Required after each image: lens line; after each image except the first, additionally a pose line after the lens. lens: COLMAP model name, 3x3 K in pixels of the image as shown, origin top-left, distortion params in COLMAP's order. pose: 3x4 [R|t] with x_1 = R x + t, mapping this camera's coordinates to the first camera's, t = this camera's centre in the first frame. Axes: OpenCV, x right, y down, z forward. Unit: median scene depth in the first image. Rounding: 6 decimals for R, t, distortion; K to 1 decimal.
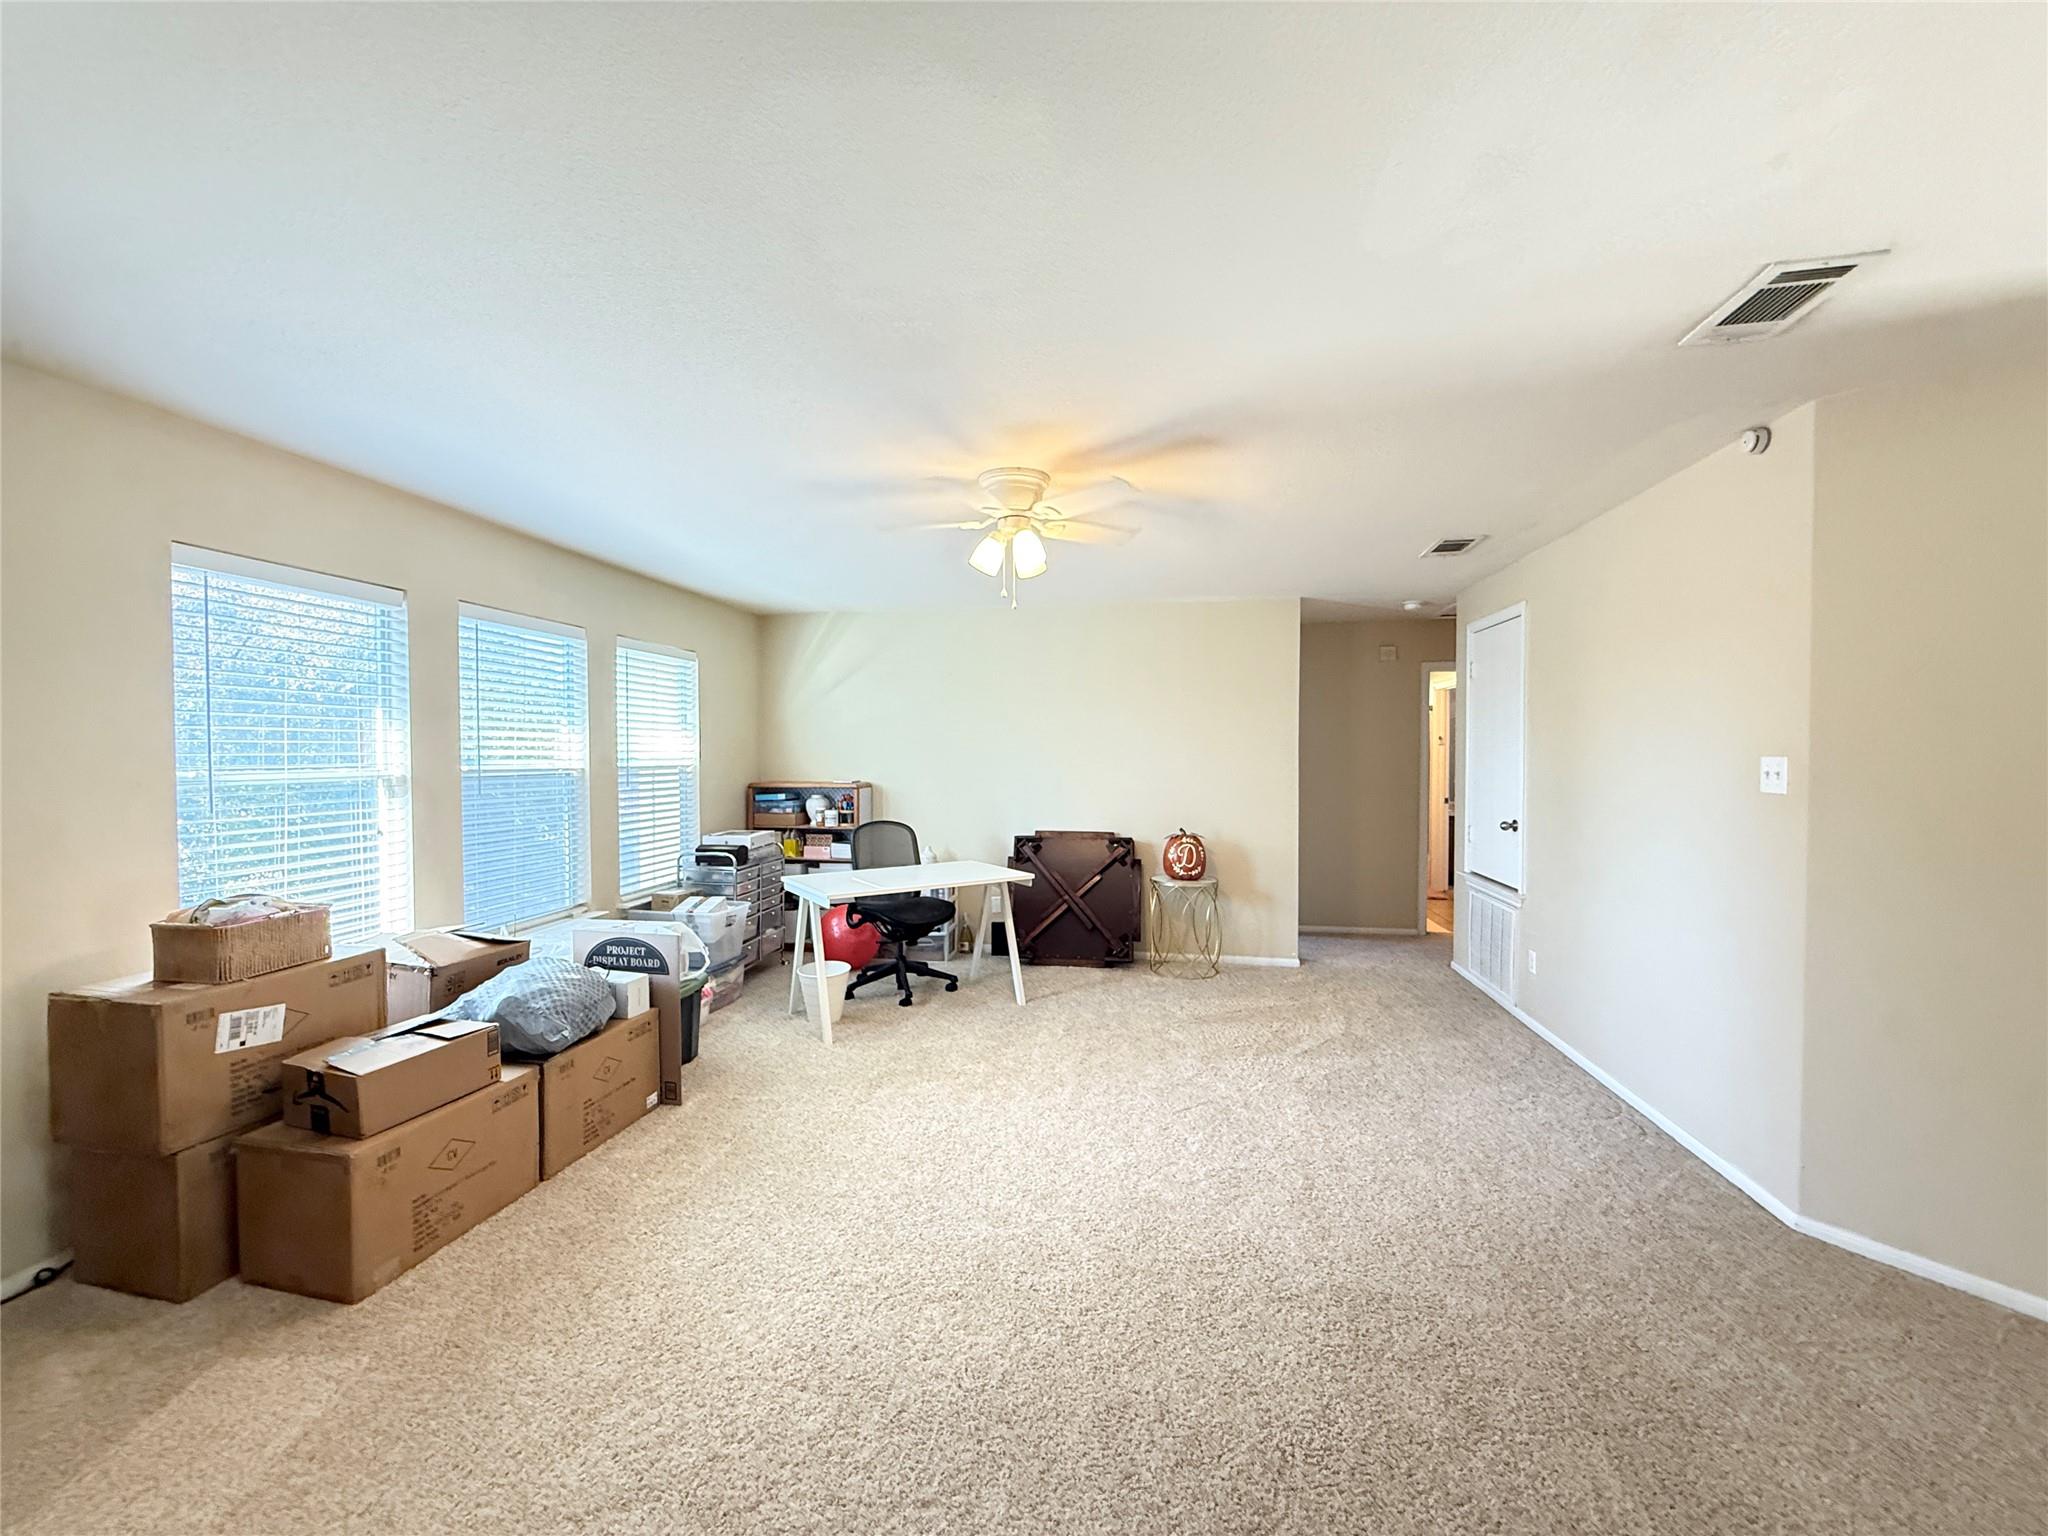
lens RADIAL K [[814.6, 0, 985.5], [0, 814.6, 771.7], [0, 0, 1]] dist [-0.001627, 0.001113]
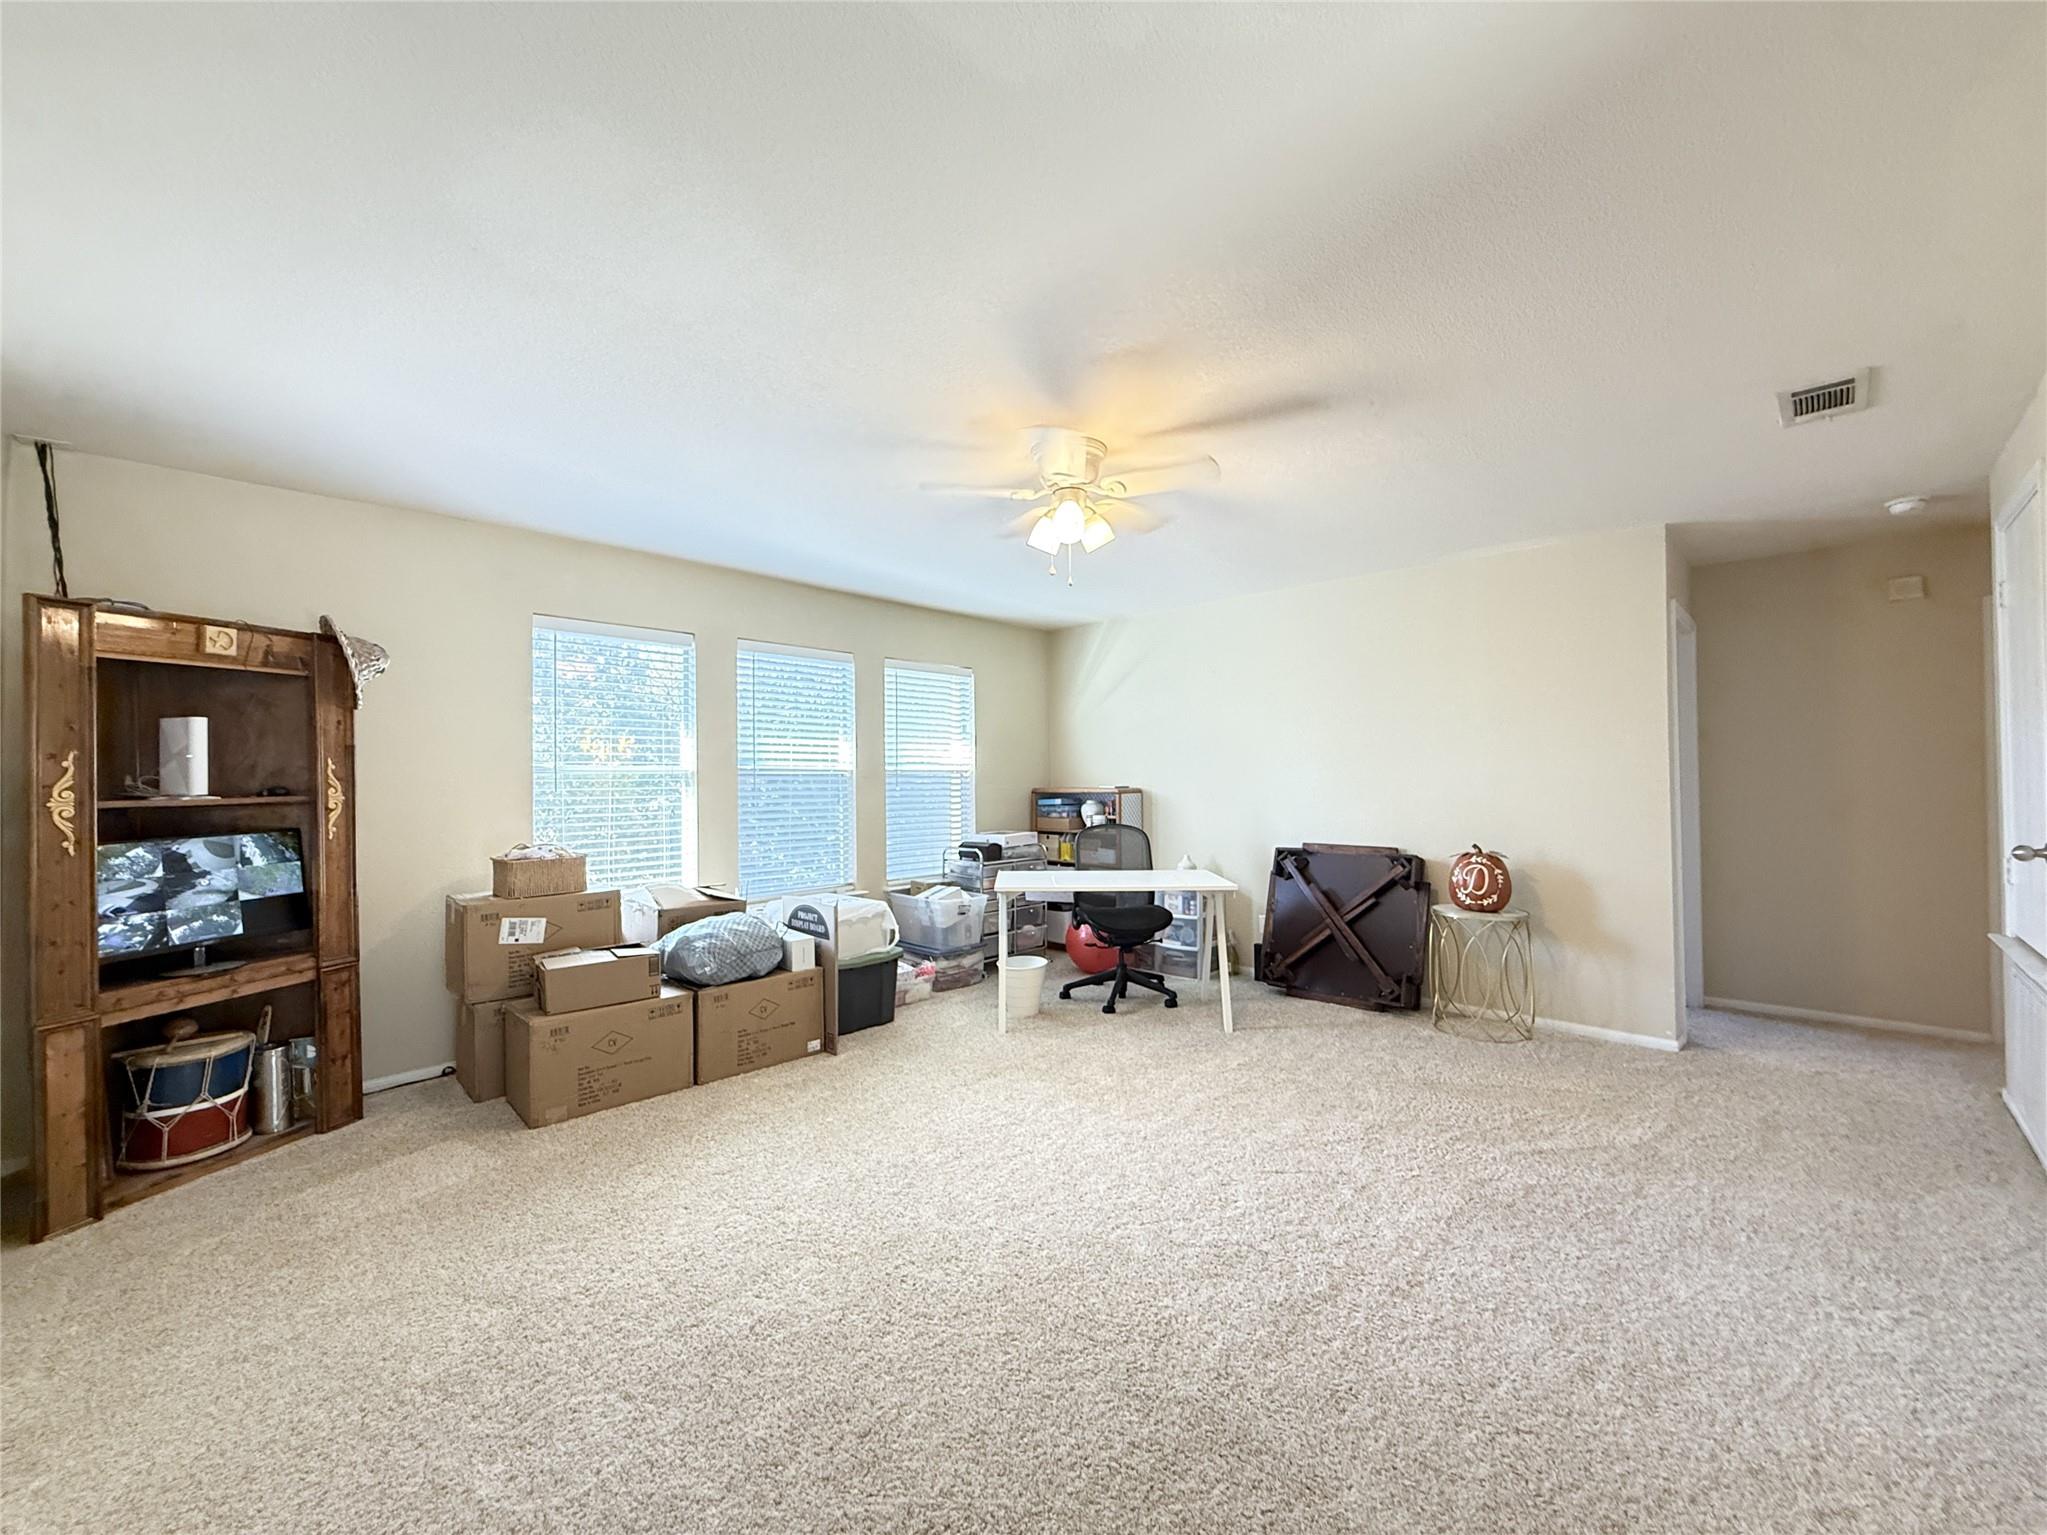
lens RADIAL K [[814.2, 0, 1023.4], [0, 814.2, 774.5], [0, 0, 1]] dist [-0.001627, 0.001113]
pose [[0.837790, -0.008051, -0.545934, 0.377801], [-0.008967, 0.999554, -0.028502, 0.035337], [0.545919, 0.028774, 0.837343, 0.136872]]
